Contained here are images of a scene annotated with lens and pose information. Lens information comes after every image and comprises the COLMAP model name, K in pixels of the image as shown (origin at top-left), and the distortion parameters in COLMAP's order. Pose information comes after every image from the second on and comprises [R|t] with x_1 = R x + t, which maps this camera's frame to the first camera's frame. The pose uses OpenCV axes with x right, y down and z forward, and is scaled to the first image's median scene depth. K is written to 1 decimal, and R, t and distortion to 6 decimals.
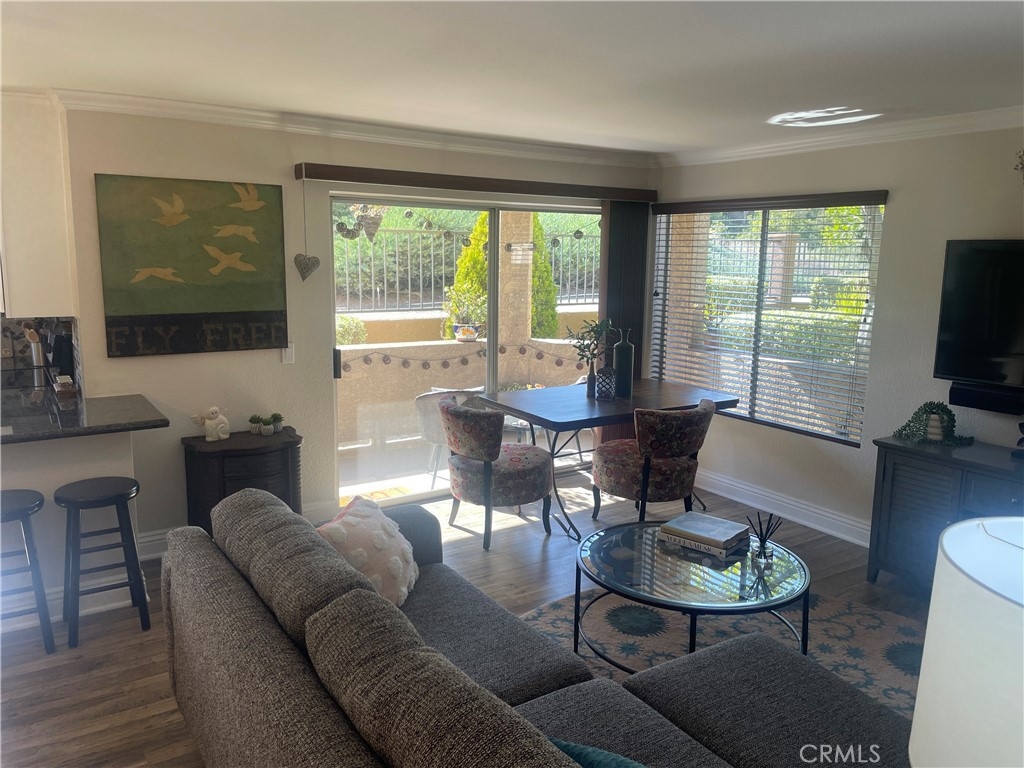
lens RADIAL K [[772.4, 0, 518.9], [0, 772.4, 373.9], [0, 0, 1]] dist [0.093874, -0.125005]
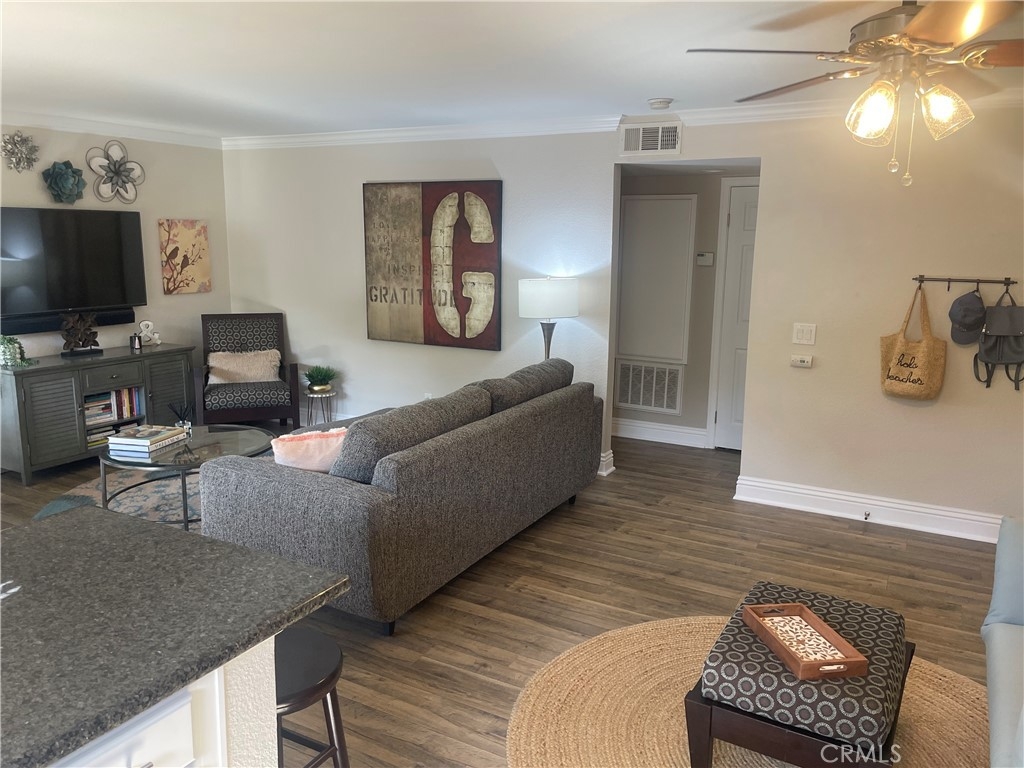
lens RADIAL K [[772.4, 0, 510.1], [0, 772.4, 373.8], [0, 0, 1]] dist [0.093874, -0.125005]
pose [[-0.457714, -0.175451, 0.871616, -0.882588], [0.117540, 0.959791, 0.254924, -0.121532], [-0.881296, 0.219132, -0.418687, 0.758866]]
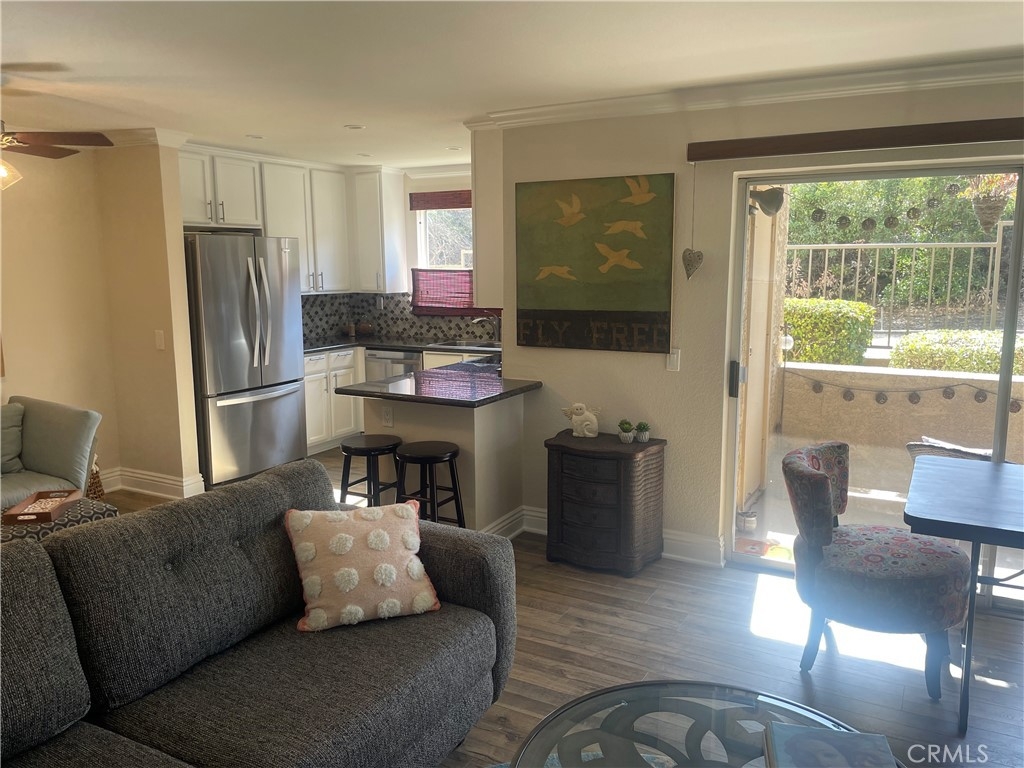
lens RADIAL K [[772.4, 0, 519.7], [0, 772.4, 381.8], [0, 0, 1]] dist [0.093874, -0.125005]
pose [[0.461163, 0.120075, -0.879153, 0.428162], [-0.128794, 0.989367, 0.067569, -0.040544], [0.877918, 0.082070, 0.471725, 0.434806]]
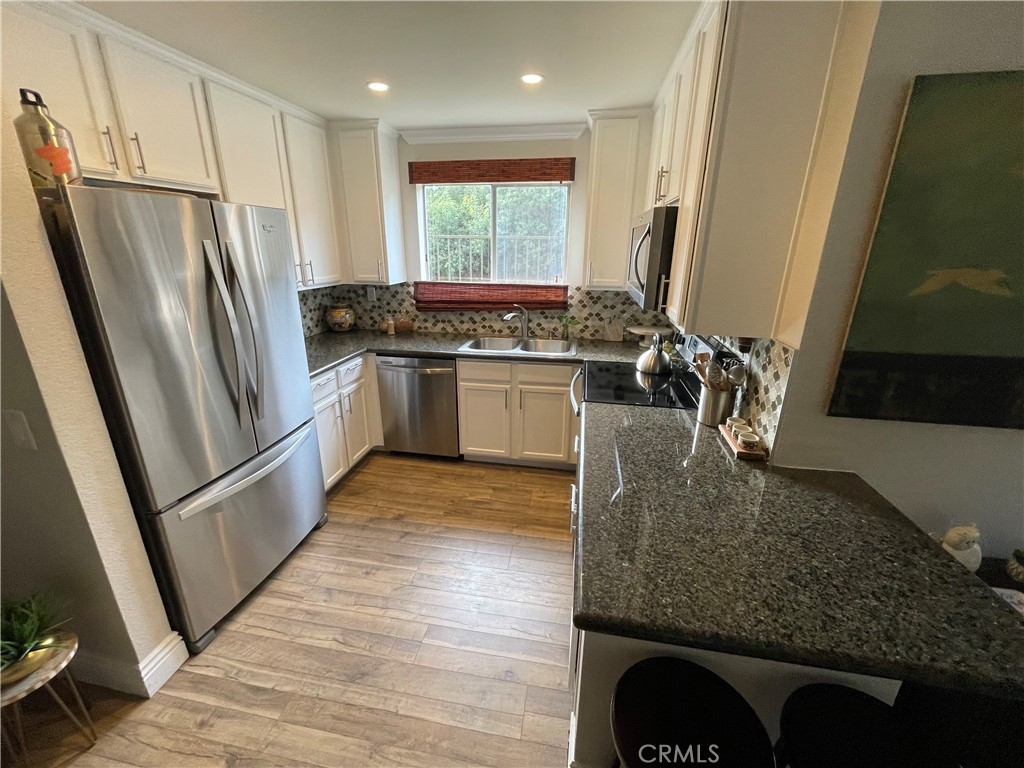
lens RADIAL K [[414.0, 0, 509.1], [0, 414.0, 379.0], [0, 0, 1]] dist [-0.002711, -0.000730]
pose [[0.717080, 0.207730, -0.665315, -0.447248], [-0.107793, 0.976122, 0.188593, -0.075805], [0.688605, -0.063520, 0.722349, 0.540056]]
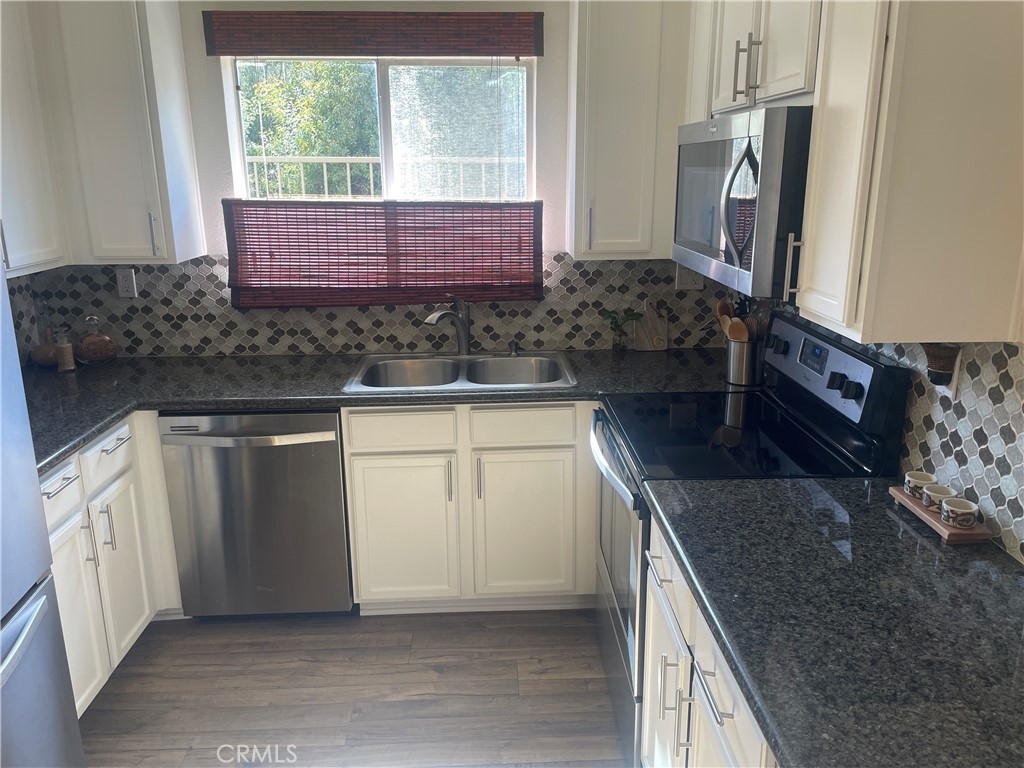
lens RADIAL K [[772.4, 0, 519.2], [0, 772.4, 374.4], [0, 0, 1]] dist [0.093874, -0.125005]
pose [[0.853120, 0.114612, -0.508970, -0.529174], [-0.064662, 0.991278, 0.114835, -0.079181], [0.517692, -0.065057, 0.853090, 0.516994]]
